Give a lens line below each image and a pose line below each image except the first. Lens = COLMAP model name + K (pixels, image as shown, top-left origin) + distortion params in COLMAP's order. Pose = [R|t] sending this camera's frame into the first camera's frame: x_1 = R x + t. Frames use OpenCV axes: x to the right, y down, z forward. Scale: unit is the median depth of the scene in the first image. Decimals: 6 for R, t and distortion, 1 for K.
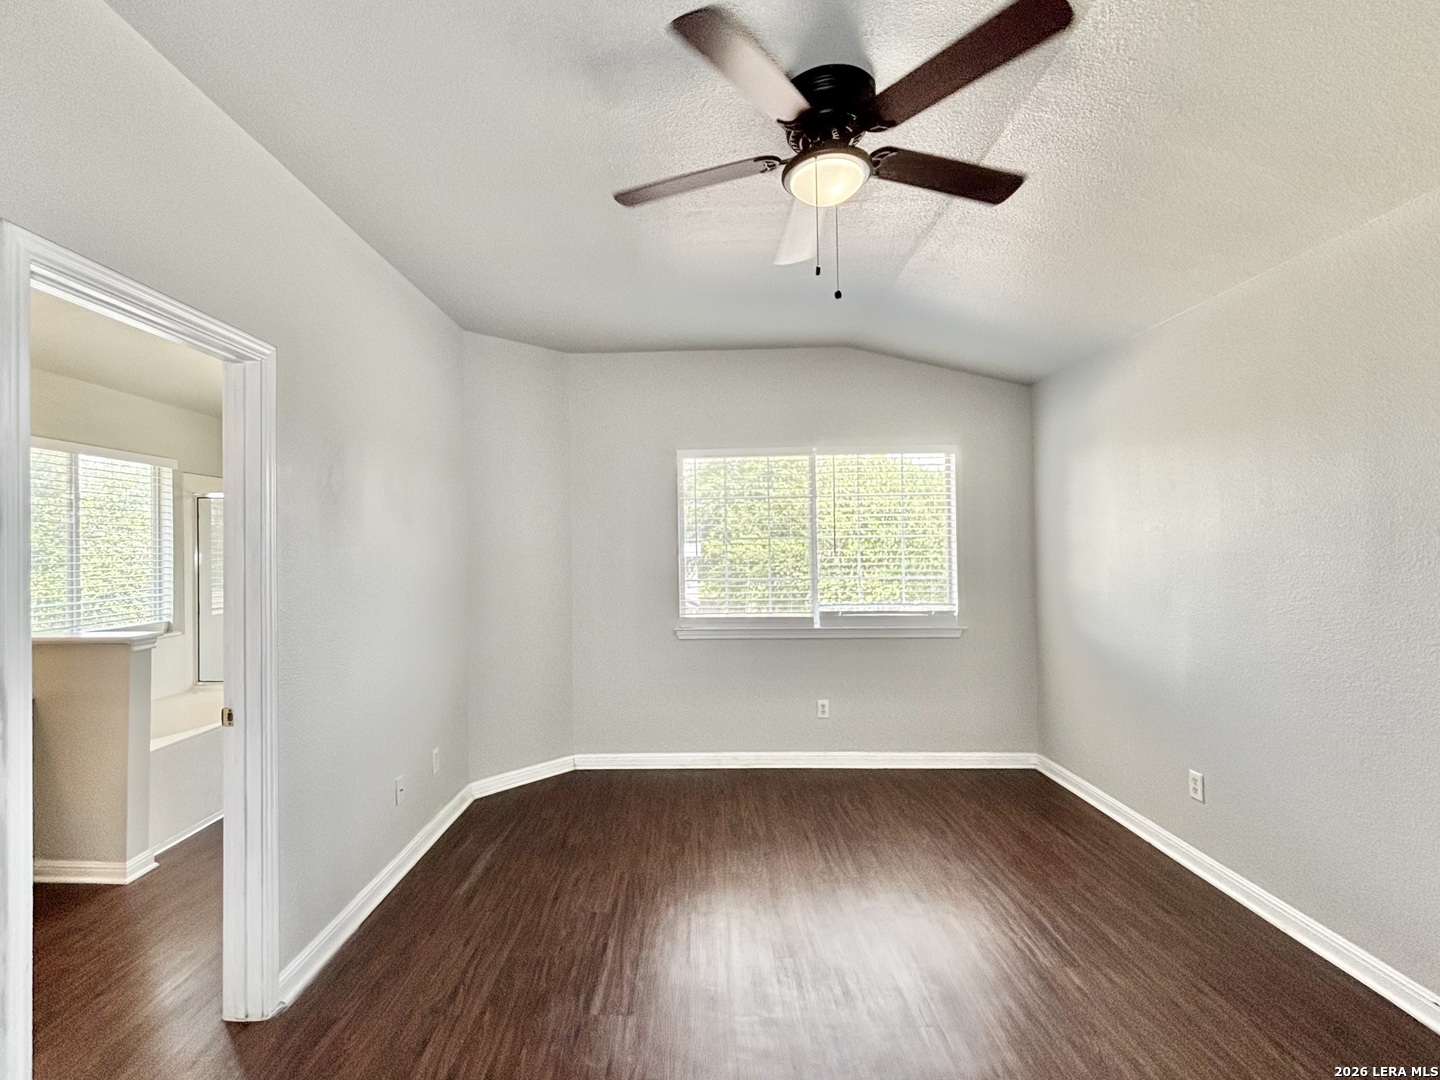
lens RADIAL K [[660.0, 0, 679.2], [0, 660.0, 545.9], [0, 0, 1]] dist [0.002458, -0.000036]
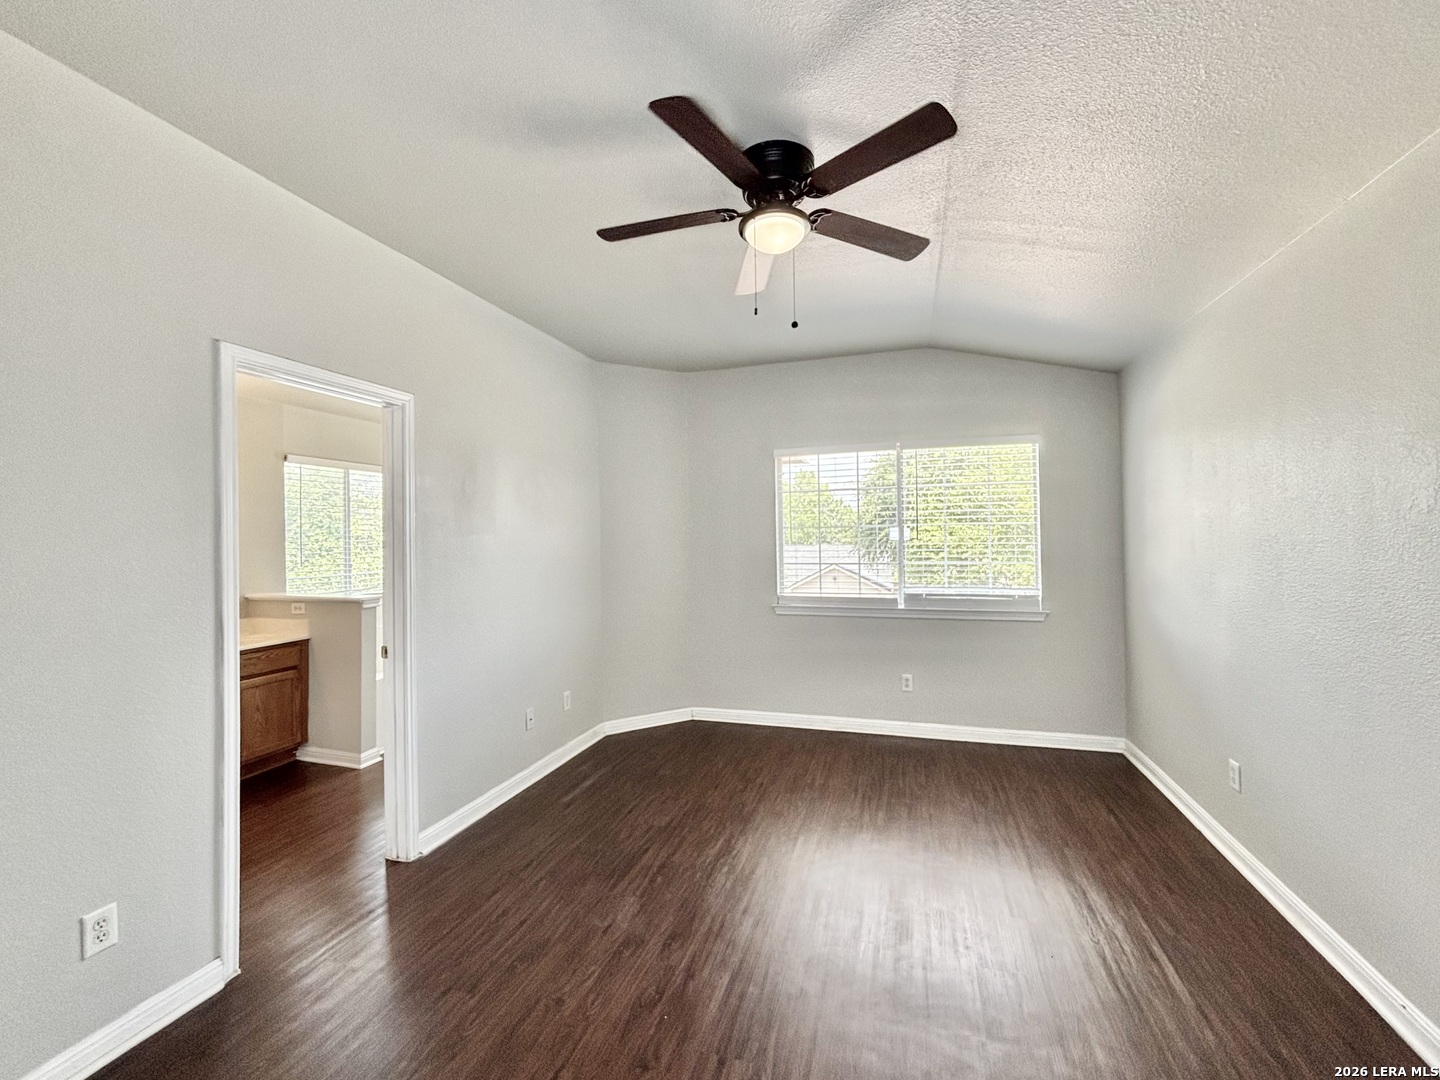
lens RADIAL K [[605.0, 0, 725.1], [0, 605.0, 543.5], [0, 0, 1]] dist [0.001189, 0.000071]
pose [[0.966054, 0.001982, -0.258334, 0.203269], [0.002662, 0.999841, 0.017625, -0.001353], [0.258328, -0.017714, 0.965895, -0.046852]]
